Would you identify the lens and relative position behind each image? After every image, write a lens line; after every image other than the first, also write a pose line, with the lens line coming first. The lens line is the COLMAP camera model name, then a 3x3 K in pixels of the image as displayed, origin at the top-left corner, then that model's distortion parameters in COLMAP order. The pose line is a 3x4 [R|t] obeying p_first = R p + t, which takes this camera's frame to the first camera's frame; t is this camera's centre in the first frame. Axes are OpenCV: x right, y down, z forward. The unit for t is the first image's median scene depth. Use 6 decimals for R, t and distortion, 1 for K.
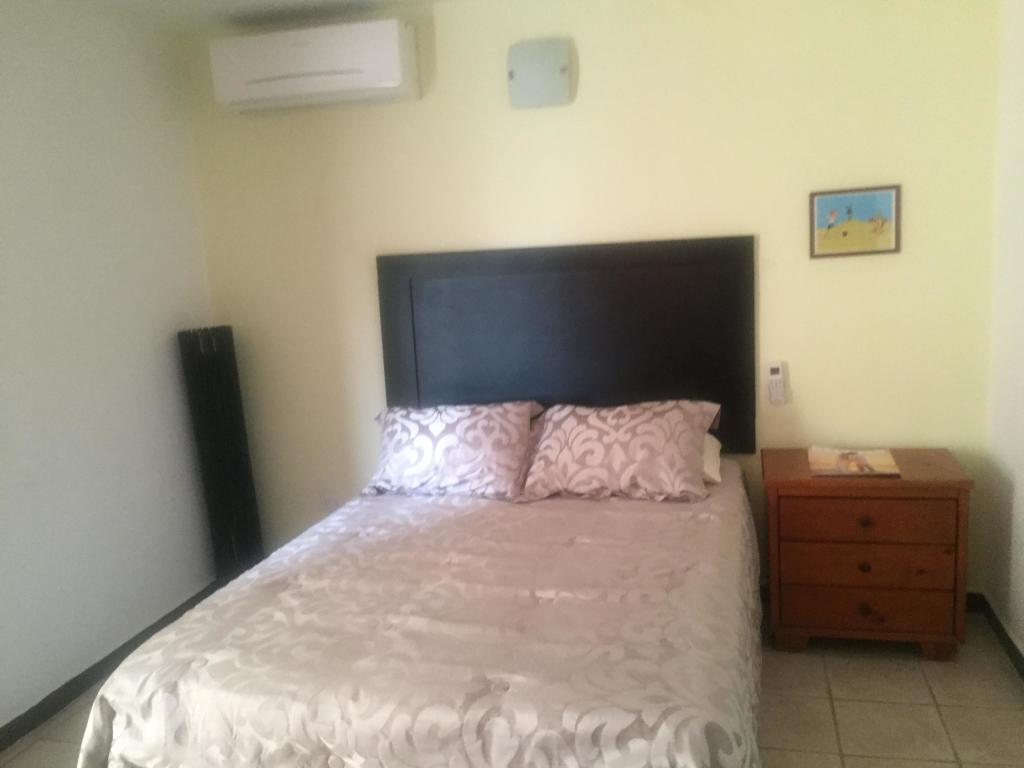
lens RADIAL K [[887.2, 0, 512.0], [0, 887.2, 384.0], [0, 0, 1]] dist [0.091121, -0.130376]
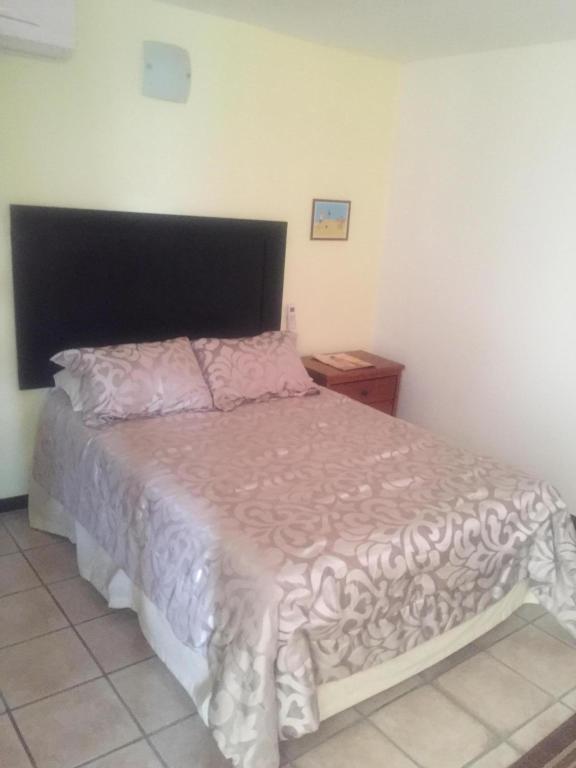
lens RADIAL K [[665.4, 0, 288.0], [0, 665.4, 384.0], [0, 0, 1]] dist [0.091121, -0.130376]
pose [[0.602247, -0.106510, 0.791172, -0.697333], [0.019231, 0.992708, 0.119002, -0.026180], [-0.798078, -0.056454, 0.599904, 0.297056]]
